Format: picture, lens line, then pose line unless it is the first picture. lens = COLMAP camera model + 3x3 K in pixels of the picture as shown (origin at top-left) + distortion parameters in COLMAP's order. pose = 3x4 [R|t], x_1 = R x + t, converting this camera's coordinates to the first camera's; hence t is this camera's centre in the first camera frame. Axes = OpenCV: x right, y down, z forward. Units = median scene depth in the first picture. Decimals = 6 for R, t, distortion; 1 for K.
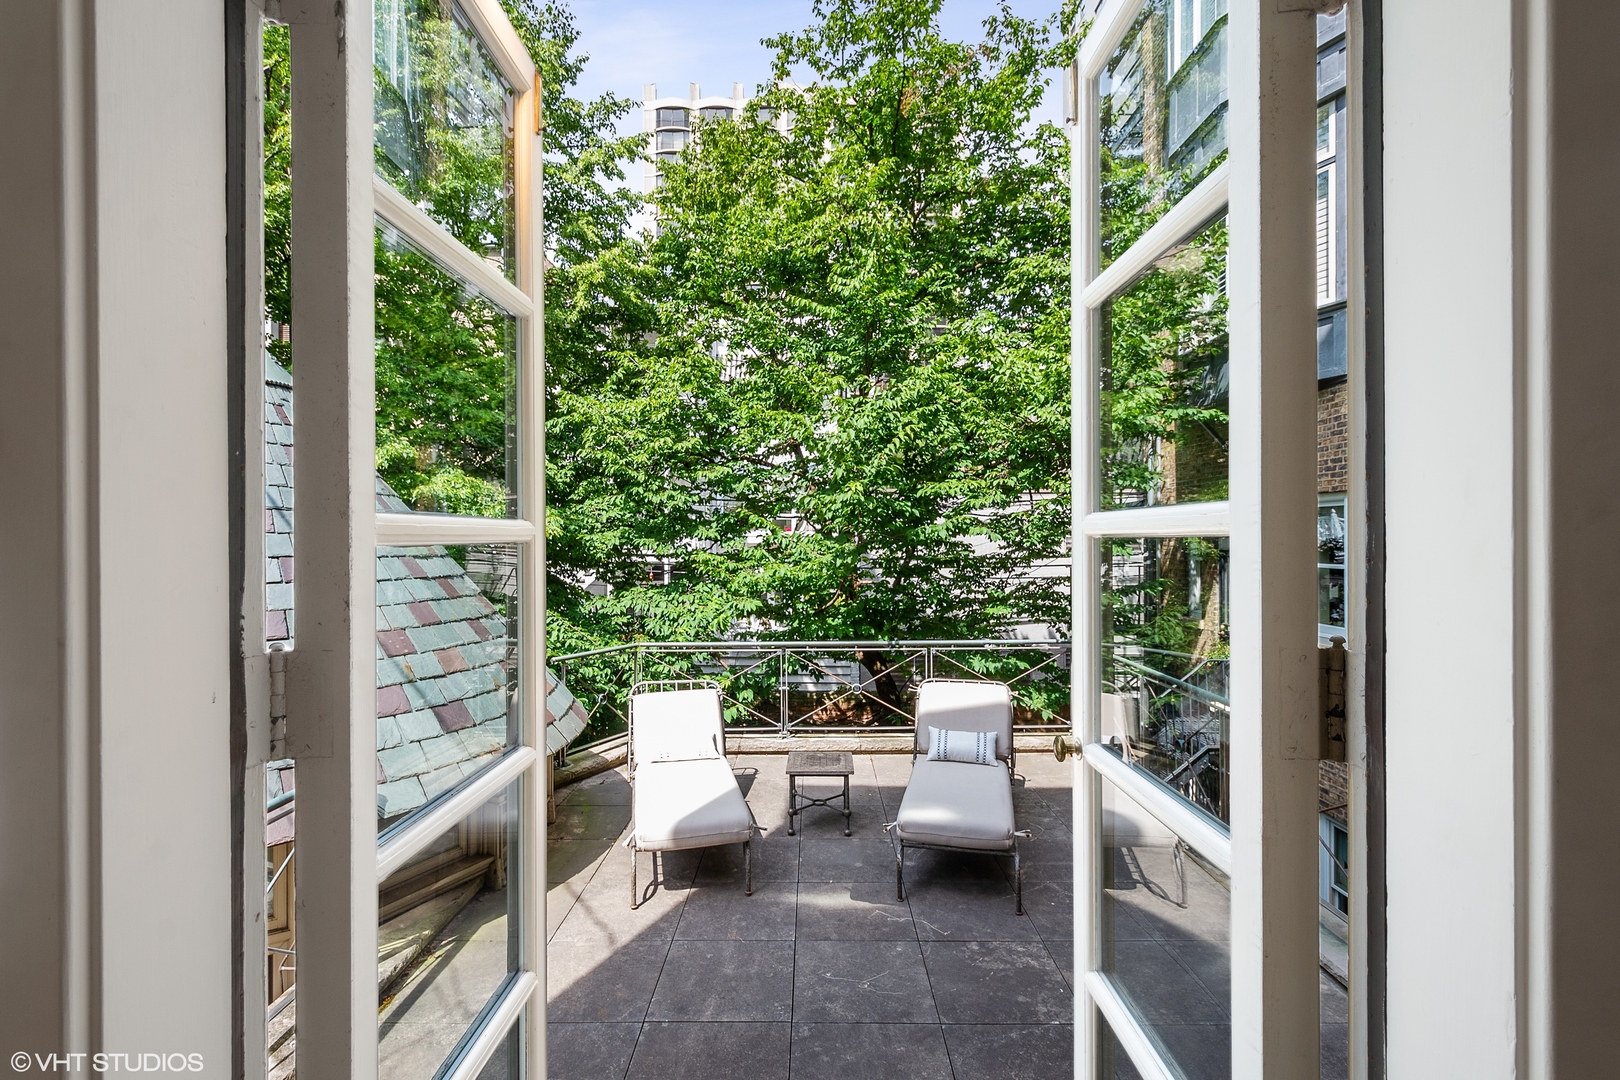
lens RADIAL K [[724.5, 0, 826.2], [0, 724.5, 534.5], [0, 0, 1]] dist [0.006661, -0.002187]
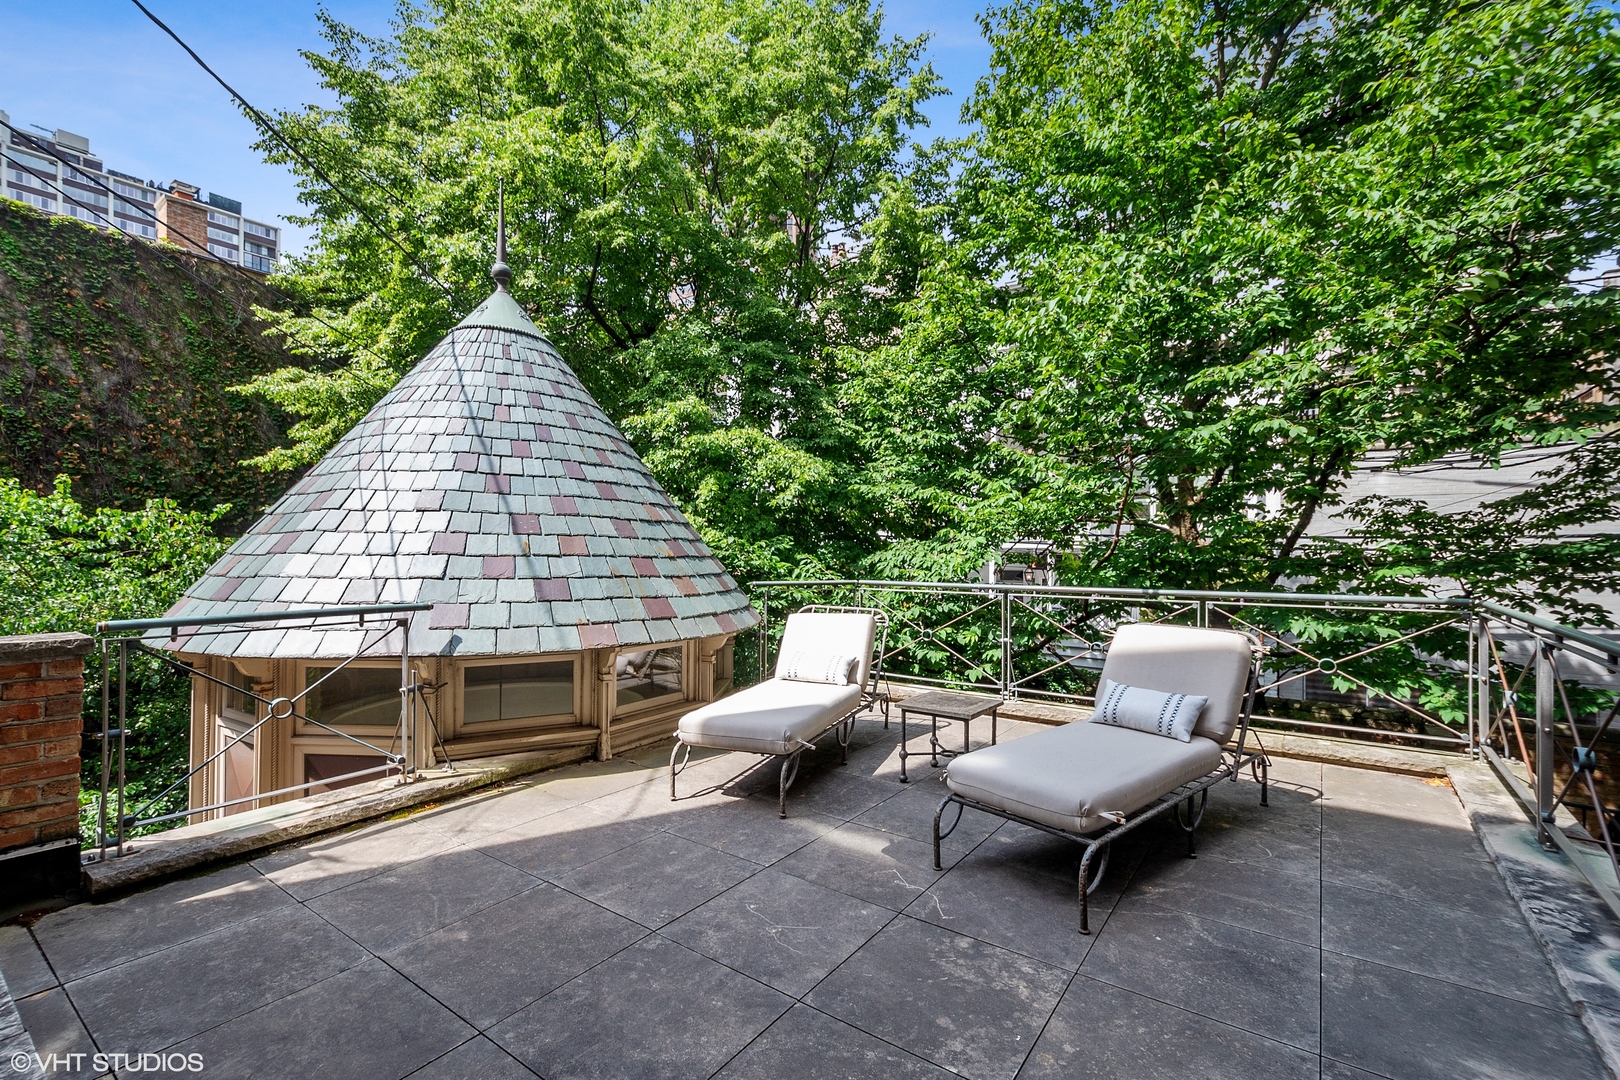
lens RADIAL K [[724.5, 0, 809.0], [0, 724.5, 546.6], [0, 0, 1]] dist [0.006661, -0.002187]
pose [[0.812708, 0.008034, -0.582616, 0.426461], [-0.004929, 0.999964, 0.006914, 0.174915], [0.582651, -0.002747, 0.812718, 0.330887]]
